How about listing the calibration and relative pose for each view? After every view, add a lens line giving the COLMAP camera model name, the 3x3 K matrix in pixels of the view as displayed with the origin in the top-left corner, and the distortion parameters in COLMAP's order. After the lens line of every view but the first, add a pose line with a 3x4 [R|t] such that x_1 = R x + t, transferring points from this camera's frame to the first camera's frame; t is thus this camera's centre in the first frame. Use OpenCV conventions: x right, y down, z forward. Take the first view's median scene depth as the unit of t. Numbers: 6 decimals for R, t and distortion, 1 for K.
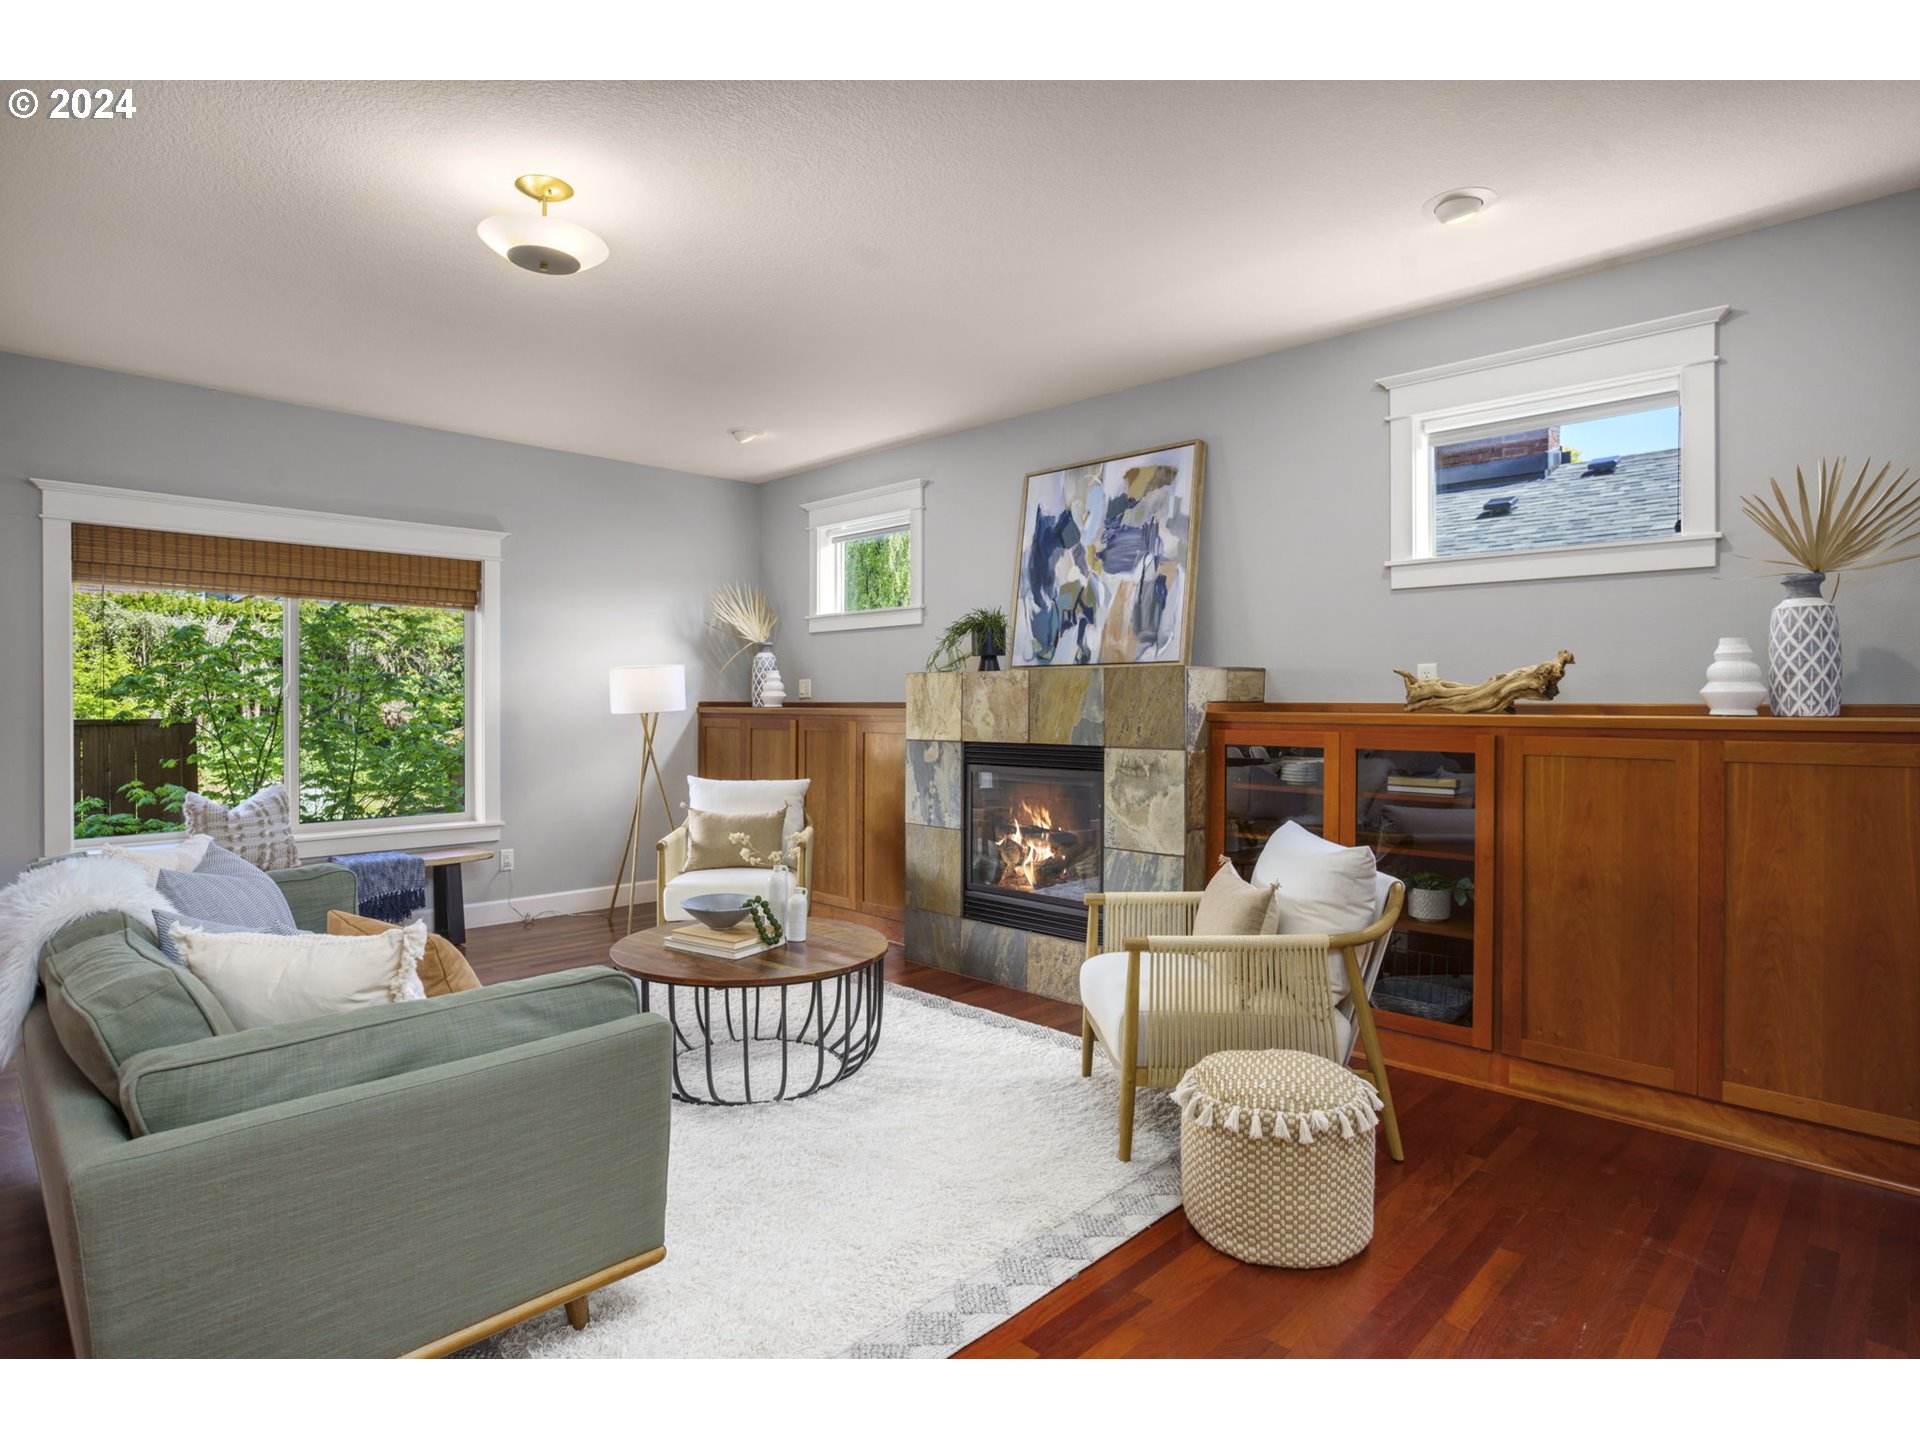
lens RADIAL K [[959.2, 0, 960.0], [0, 959.2, 720.0], [0, 0, 1]] dist [0.001290, 0.000399]
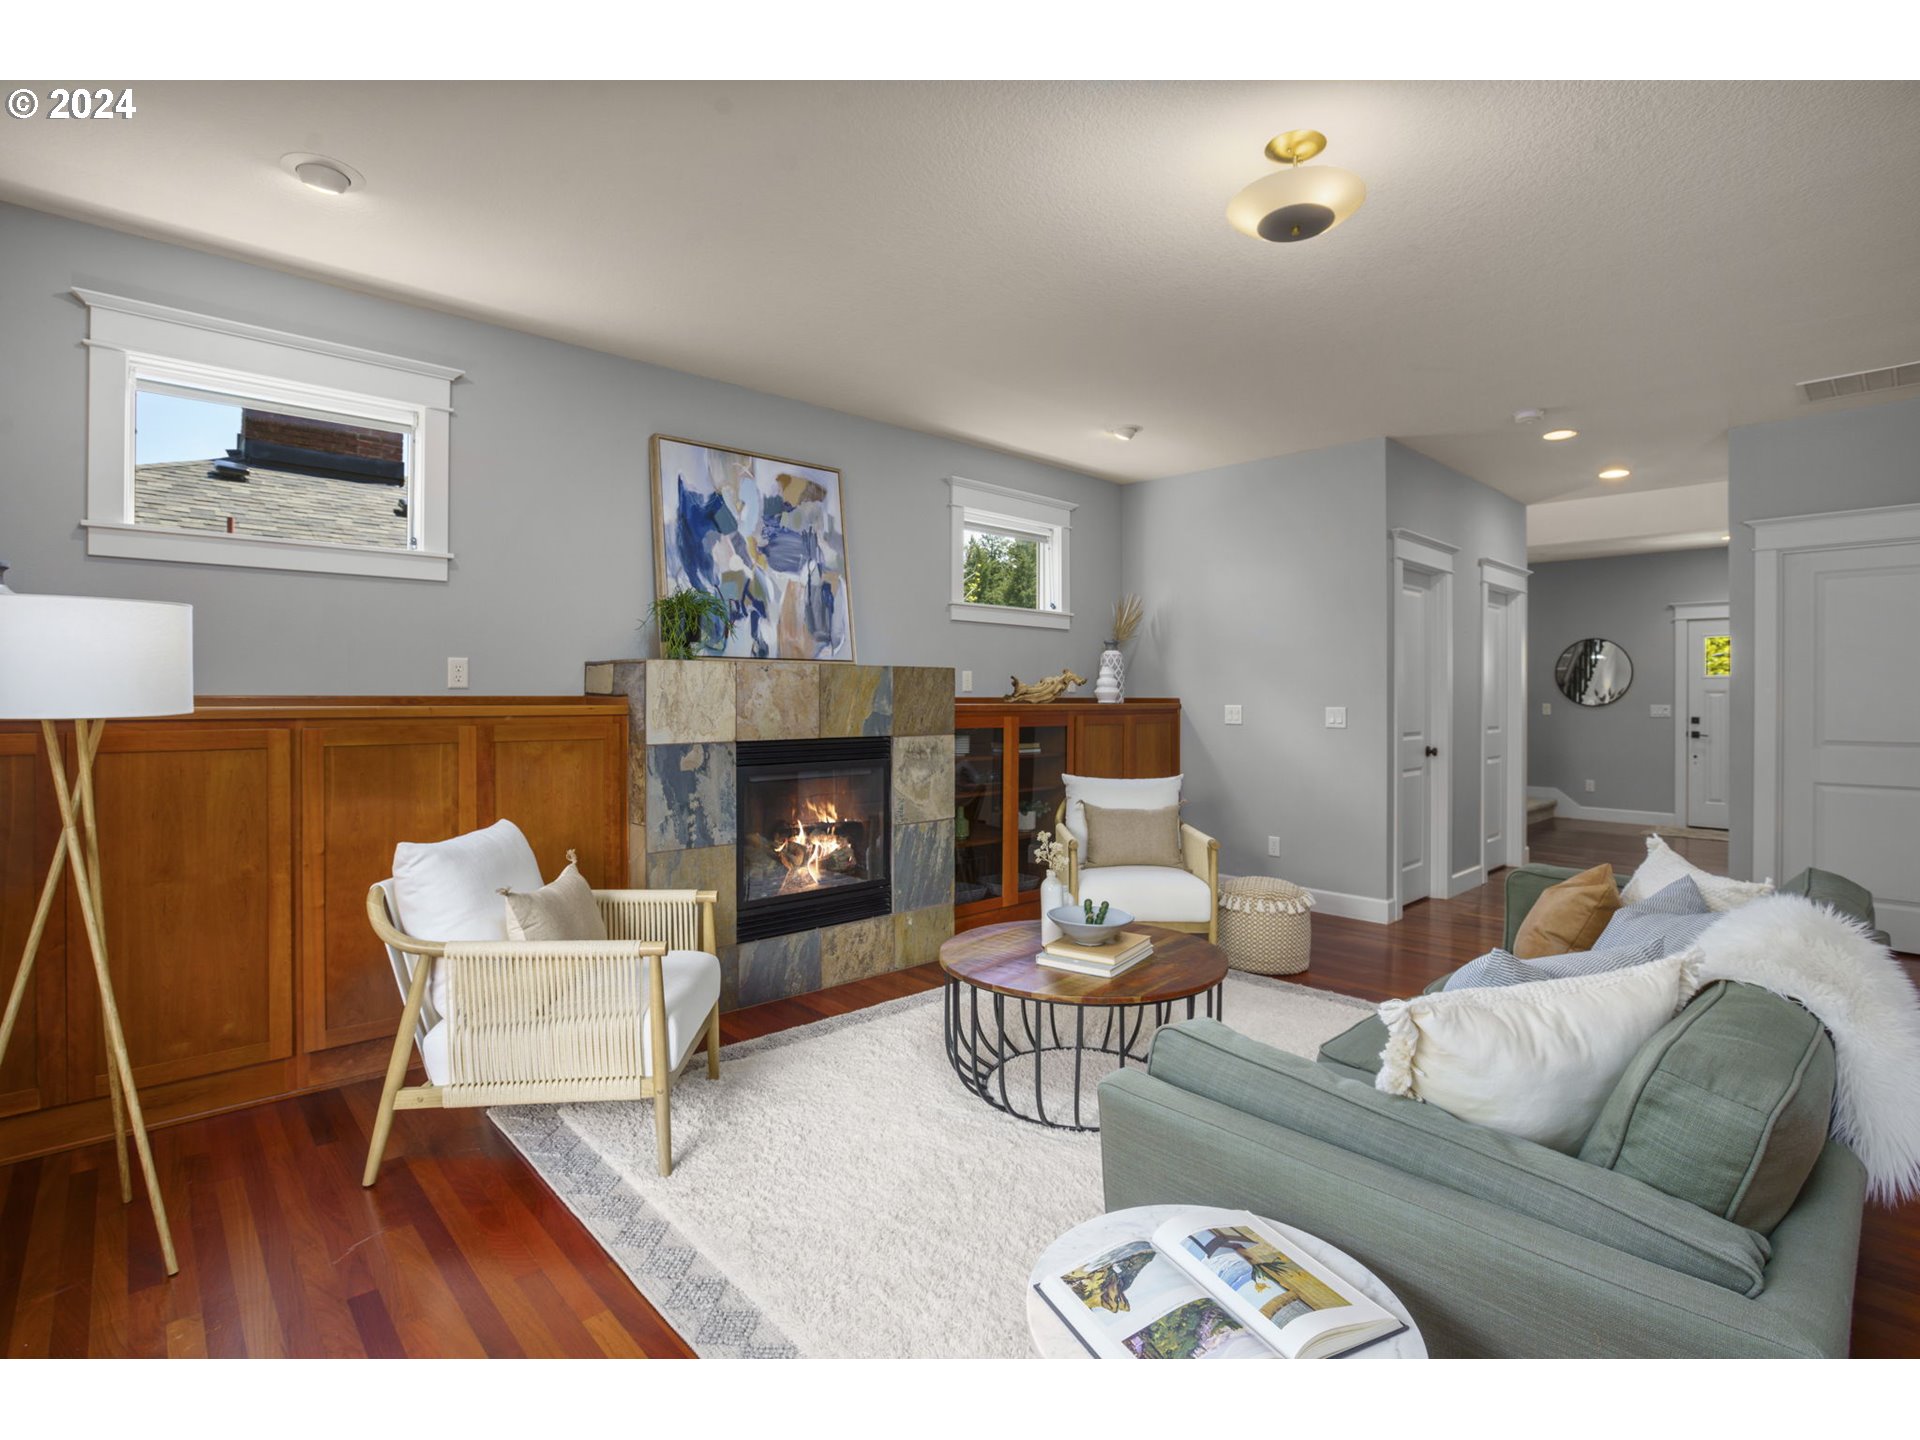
lens RADIAL K [[928.1, 0, 958.2], [0, 928.1, 692.4], [0, 0, 1]] dist [-0.042727, 0.006160]
pose [[0.095969, 0.002436, 0.995381, -0.827780], [0.017829, 0.999832, -0.004165, -0.015894], [-0.995225, 0.018146, 0.095910, 0.734531]]
